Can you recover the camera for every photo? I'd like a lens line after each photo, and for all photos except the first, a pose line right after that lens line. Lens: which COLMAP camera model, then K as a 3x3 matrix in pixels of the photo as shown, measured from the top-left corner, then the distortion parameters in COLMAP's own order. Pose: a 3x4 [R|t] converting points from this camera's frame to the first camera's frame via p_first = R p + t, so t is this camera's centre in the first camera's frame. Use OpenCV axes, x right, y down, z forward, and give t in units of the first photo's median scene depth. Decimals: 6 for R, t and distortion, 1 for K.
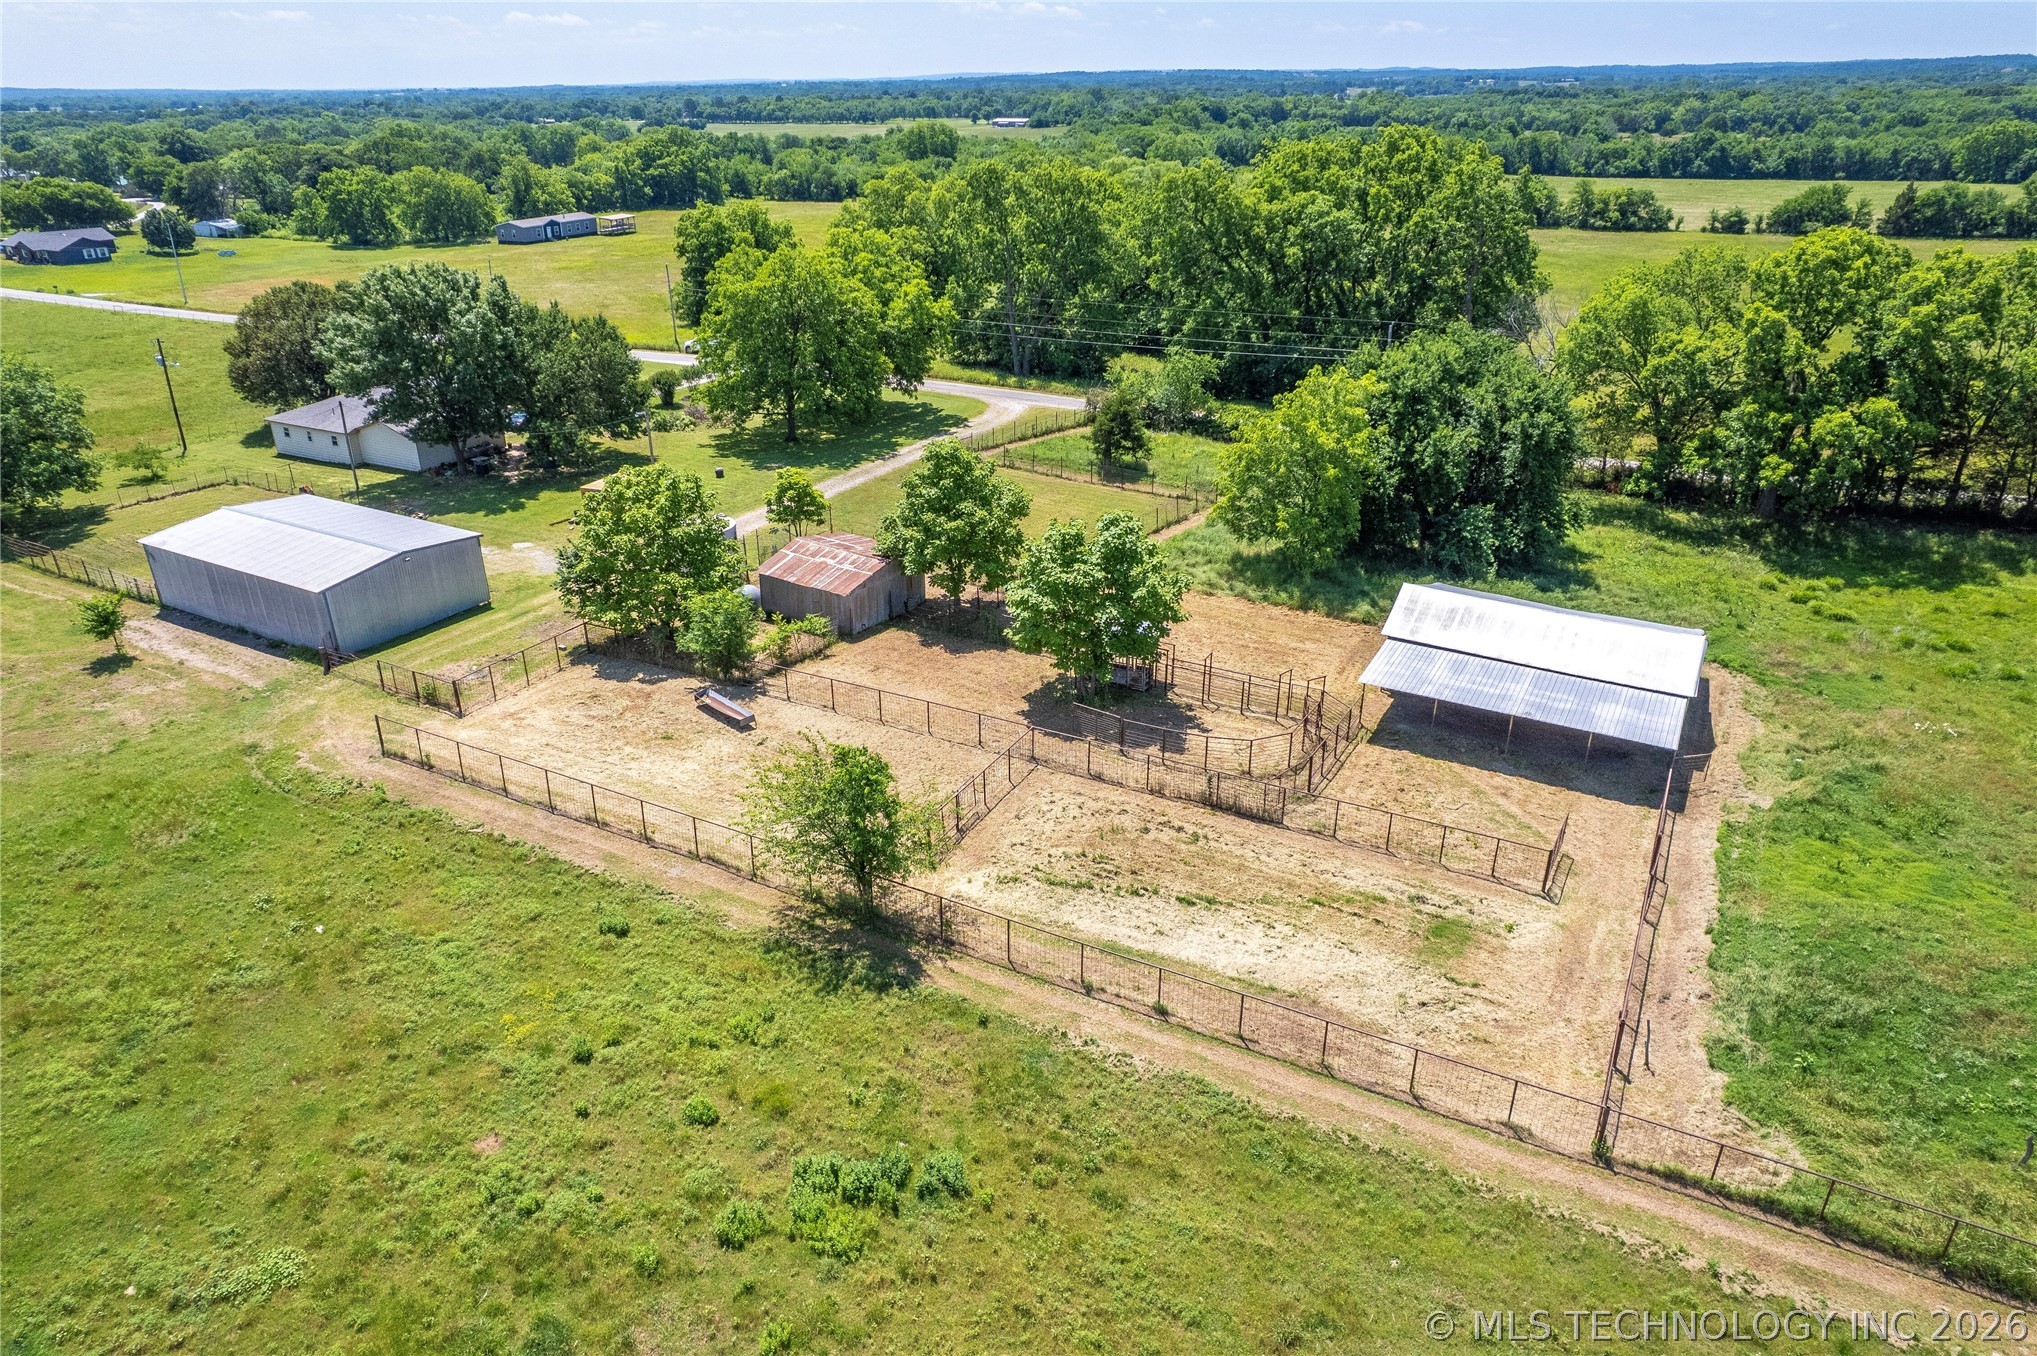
lens RADIAL K [[1305.8, 0, 1009.3], [0, 1305.8, 680.4], [0, 0, 1]] dist [-0.092330, 0.085217]
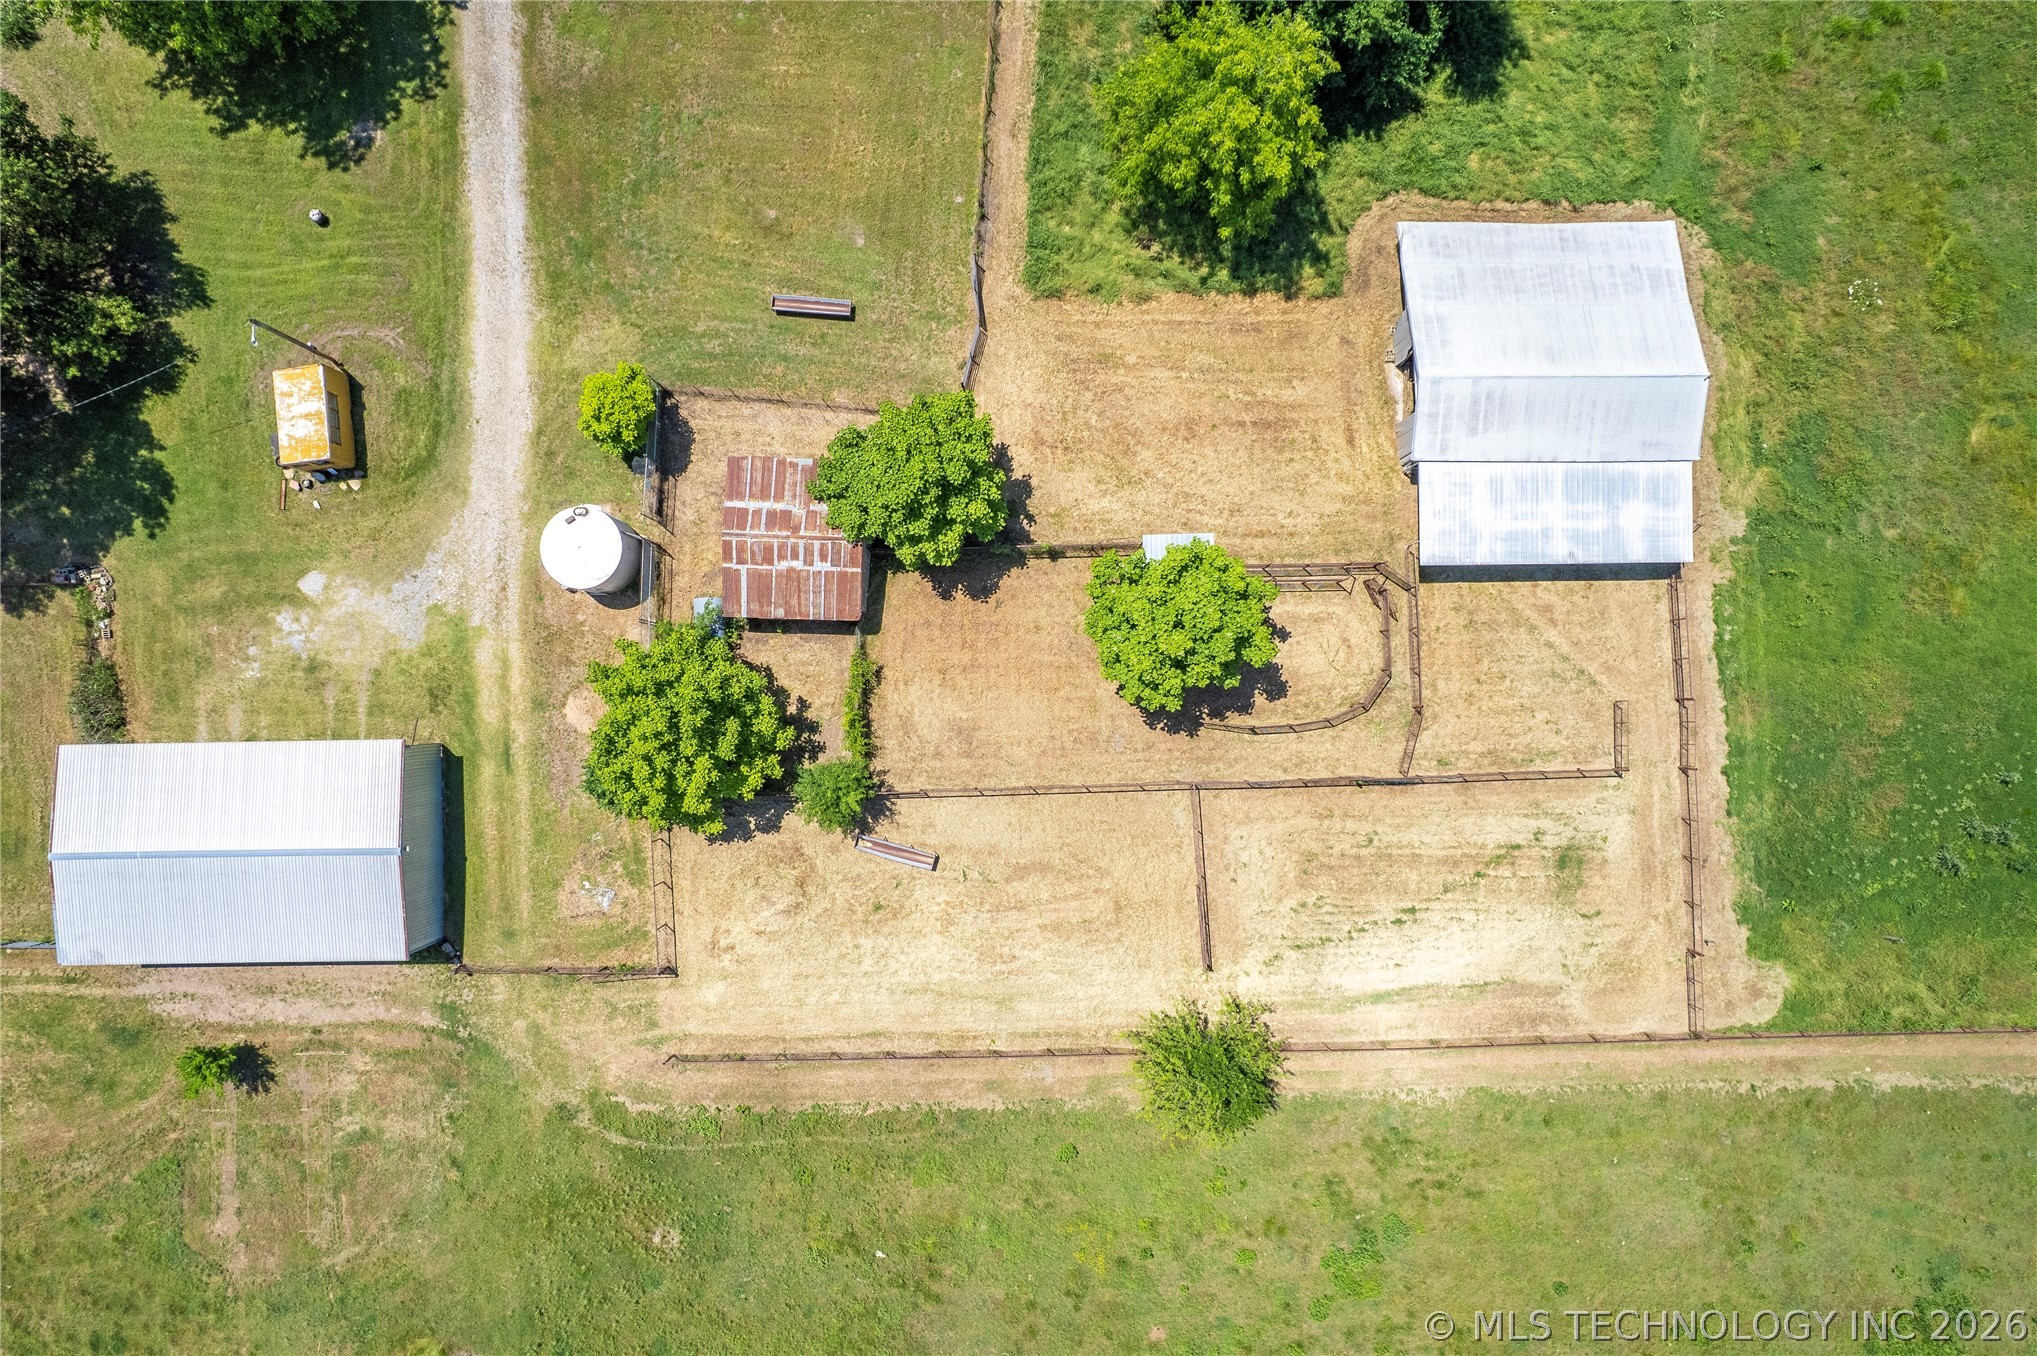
lens RADIAL K [[1305.8, 0, 1009.3], [0, 1305.8, 680.4], [0, 0, 1]] dist [-0.092330, 0.085217]
pose [[0.856907, -0.515459, -0.003517, -0.076901], [0.225584, 0.368862, 0.901695, -1.182359], [-0.463490, -0.773462, 0.432359, 0.738319]]
